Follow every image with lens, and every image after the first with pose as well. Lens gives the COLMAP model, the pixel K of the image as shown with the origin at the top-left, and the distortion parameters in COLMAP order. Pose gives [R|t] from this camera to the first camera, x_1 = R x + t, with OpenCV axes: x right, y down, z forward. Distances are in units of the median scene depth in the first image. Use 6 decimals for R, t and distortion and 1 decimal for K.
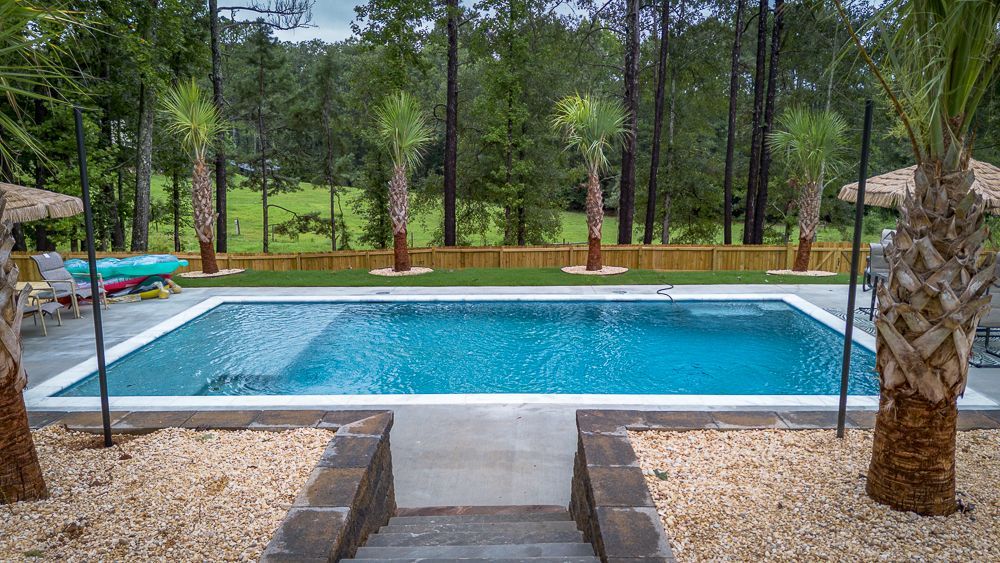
lens RADIAL K [[704.6, 0, 501.6], [0, 704.6, 283.3], [0, 0, 1]] dist [0.076798, -0.086358]
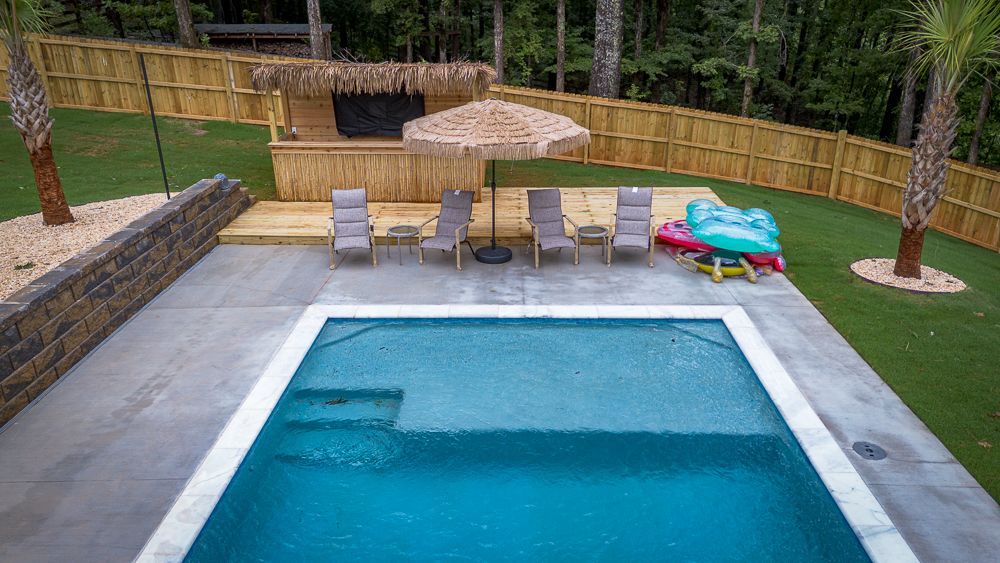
lens RADIAL K [[703.7, 0, 502.1], [0, 703.7, 281.4], [0, 0, 1]] dist [0.079837, -0.090247]
pose [[-0.006150, 0.387436, -0.921876, 0.189949], [-0.184797, 0.905575, 0.381817, -0.188268], [0.982757, 0.172708, 0.066028, 0.604580]]
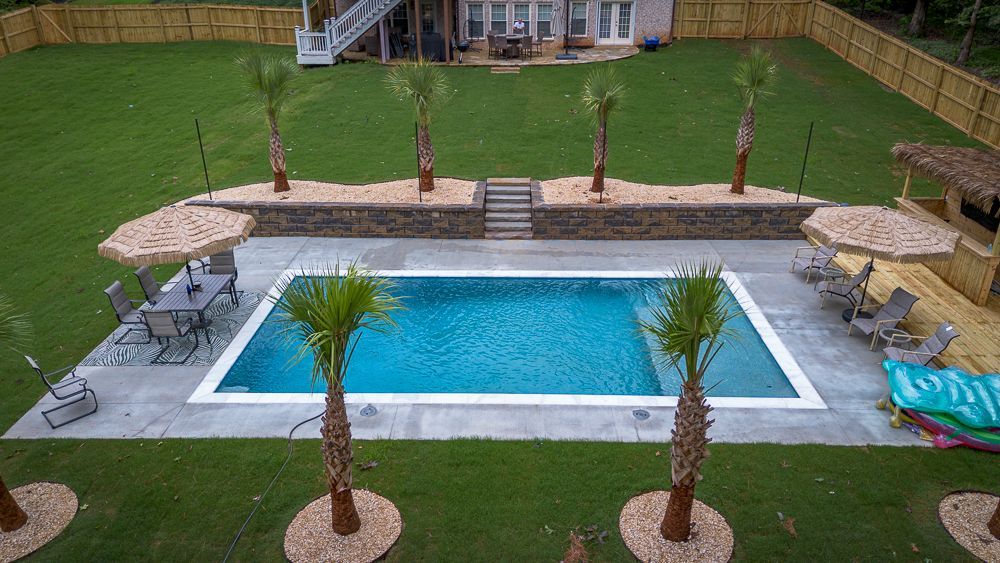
lens RADIAL K [[704.6, 0, 501.6], [0, 704.6, 283.3], [0, 0, 1]] dist [0.076798, -0.086358]
pose [[-0.999938, 0.009727, 0.005441, -0.003345], [0.011072, 0.810859, 0.585137, -0.531421], [0.001279, 0.585161, -0.810916, 1.366960]]
